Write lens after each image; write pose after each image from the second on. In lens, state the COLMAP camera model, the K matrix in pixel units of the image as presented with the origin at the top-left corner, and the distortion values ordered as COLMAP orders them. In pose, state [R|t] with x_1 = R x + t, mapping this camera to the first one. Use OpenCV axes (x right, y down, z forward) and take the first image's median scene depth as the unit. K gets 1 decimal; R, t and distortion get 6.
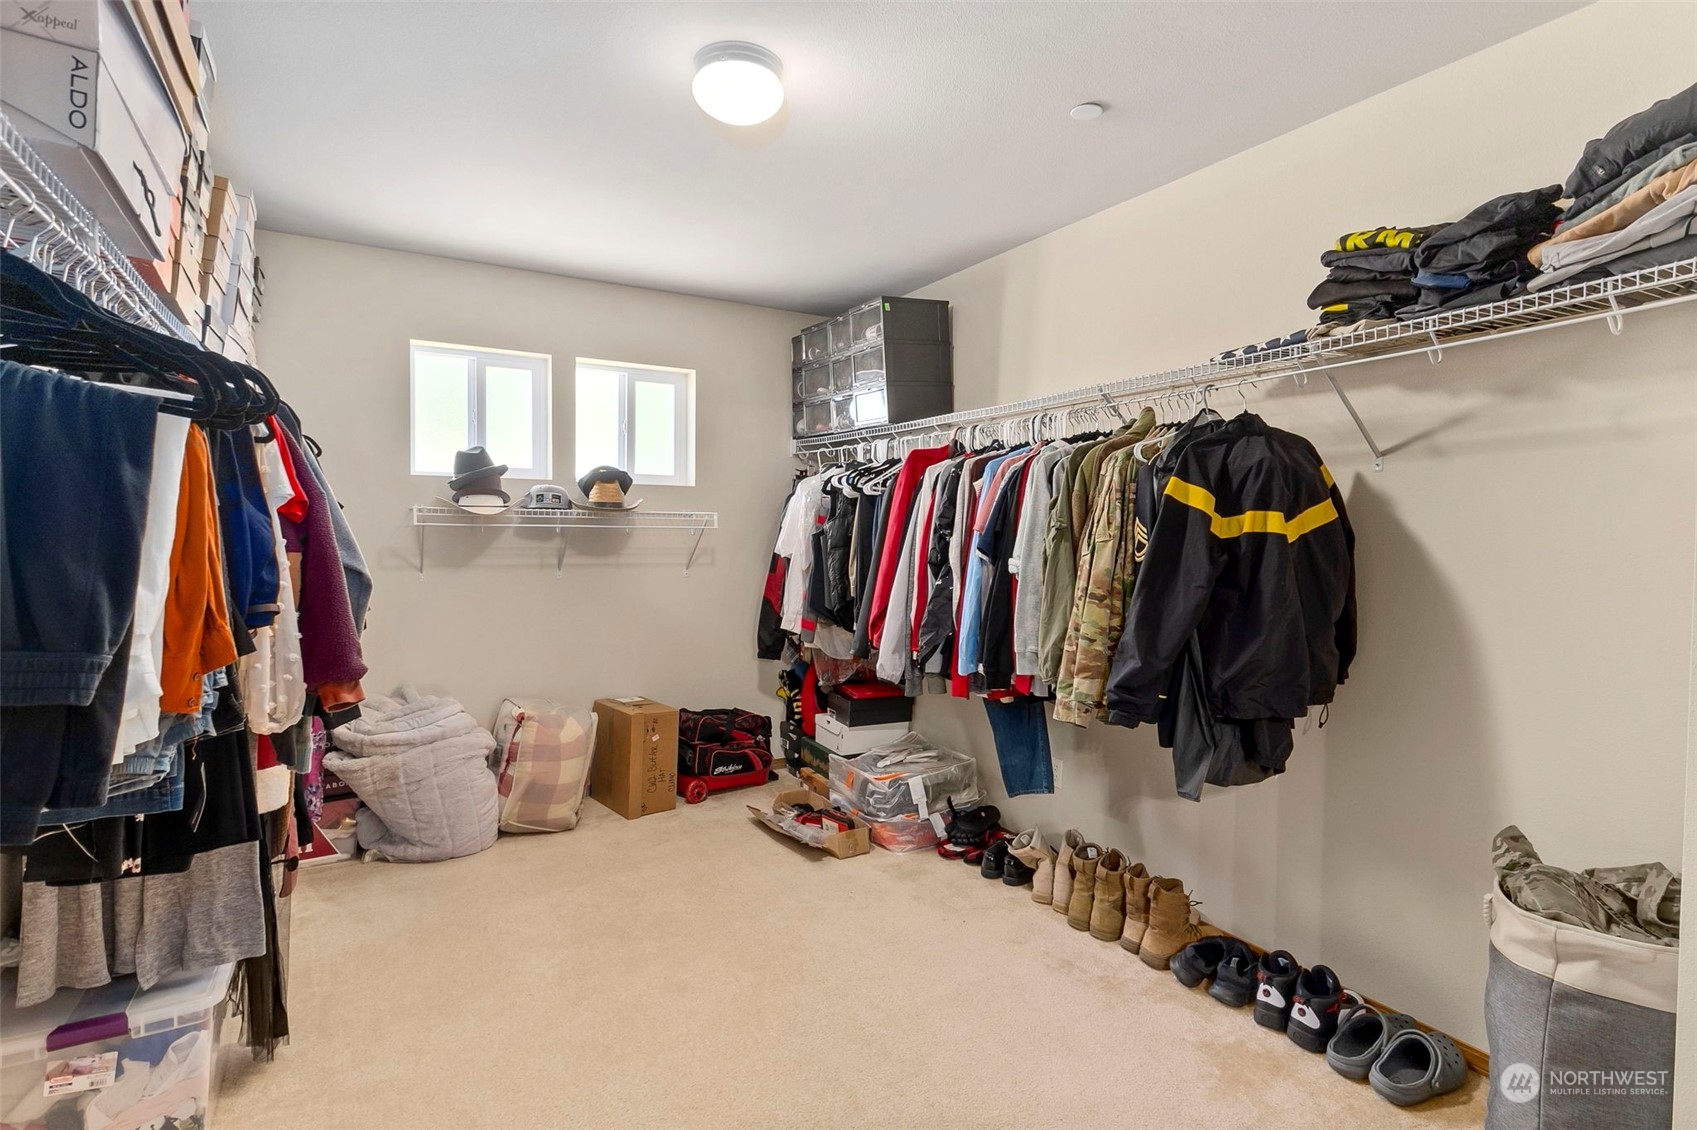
lens RADIAL K [[868.0, 0, 852.0], [0, 868.0, 550.7], [0, 0, 1]] dist [-0.001184, -0.000334]
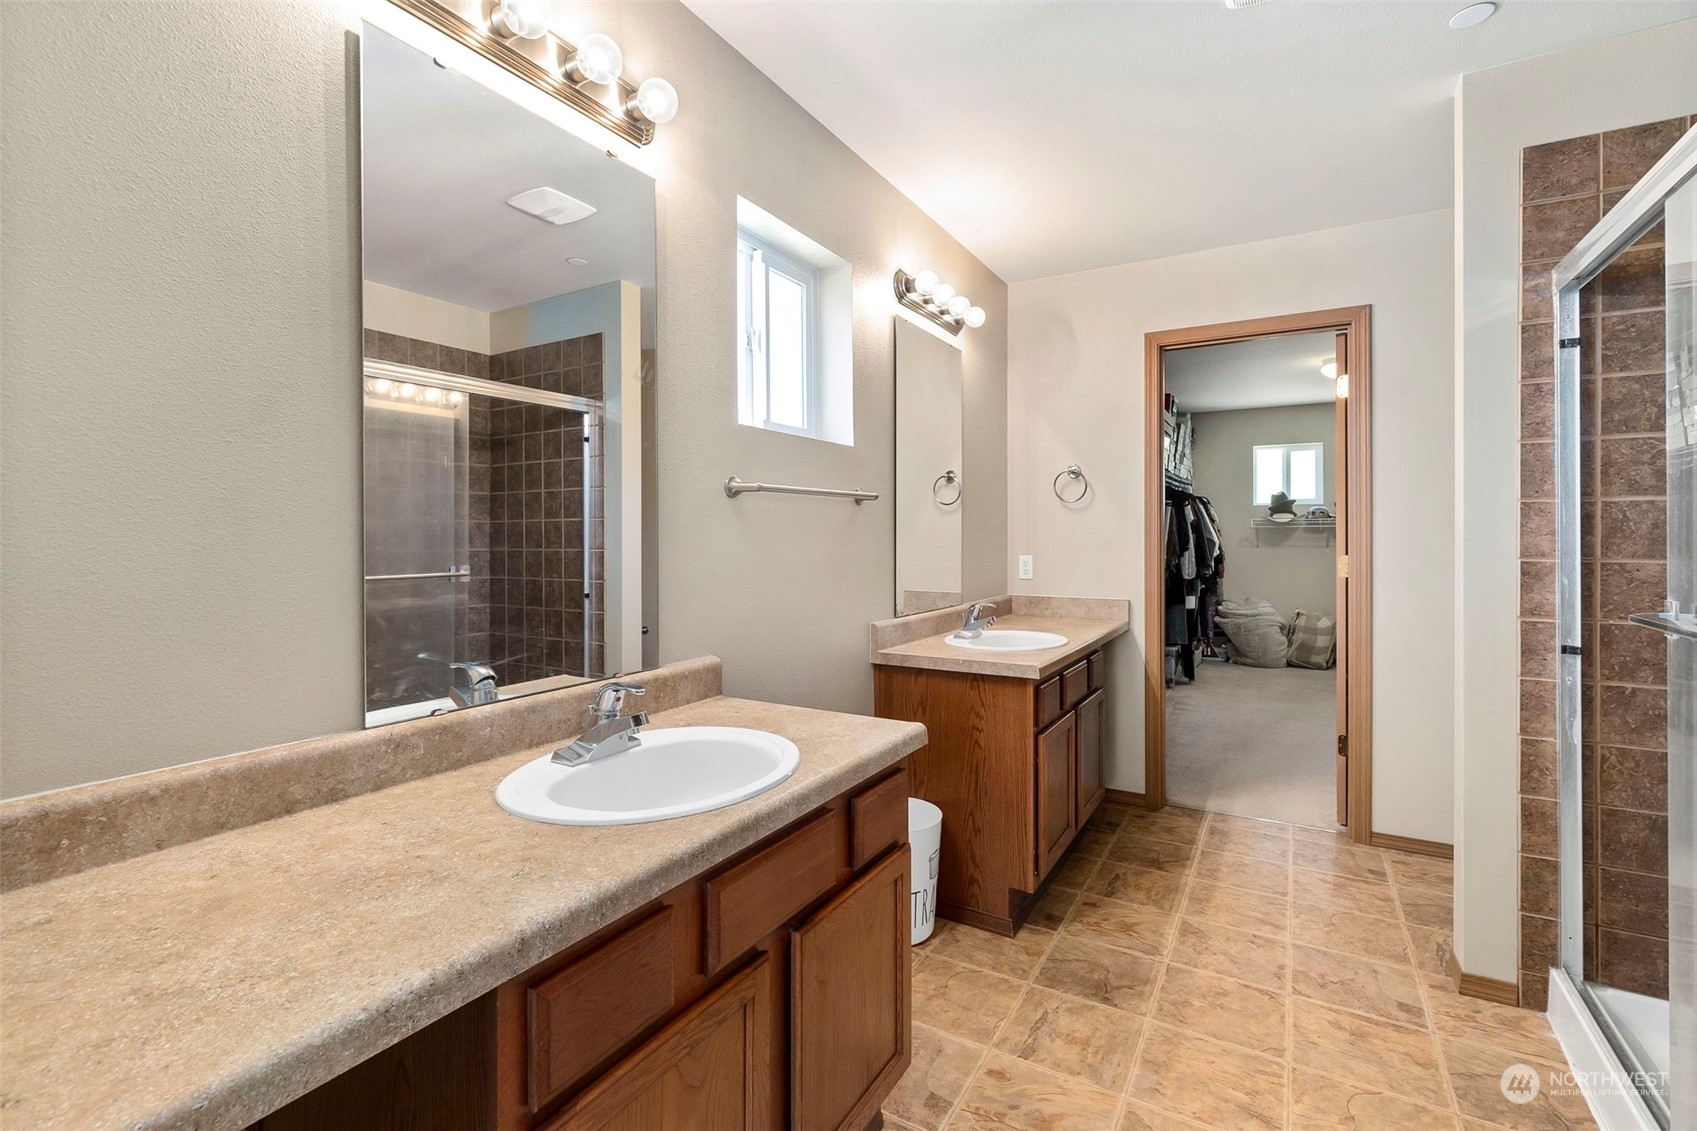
lens RADIAL K [[796.9, 0, 843.8], [0, 796.9, 547.5], [0, 0, 1]] dist [-0.002558, -0.000172]
pose [[0.508045, 0.002688, -0.861326, 0.822338], [-0.010459, 0.999941, -0.003049, 0.045672], [0.861267, 0.010558, 0.508043, -1.089785]]
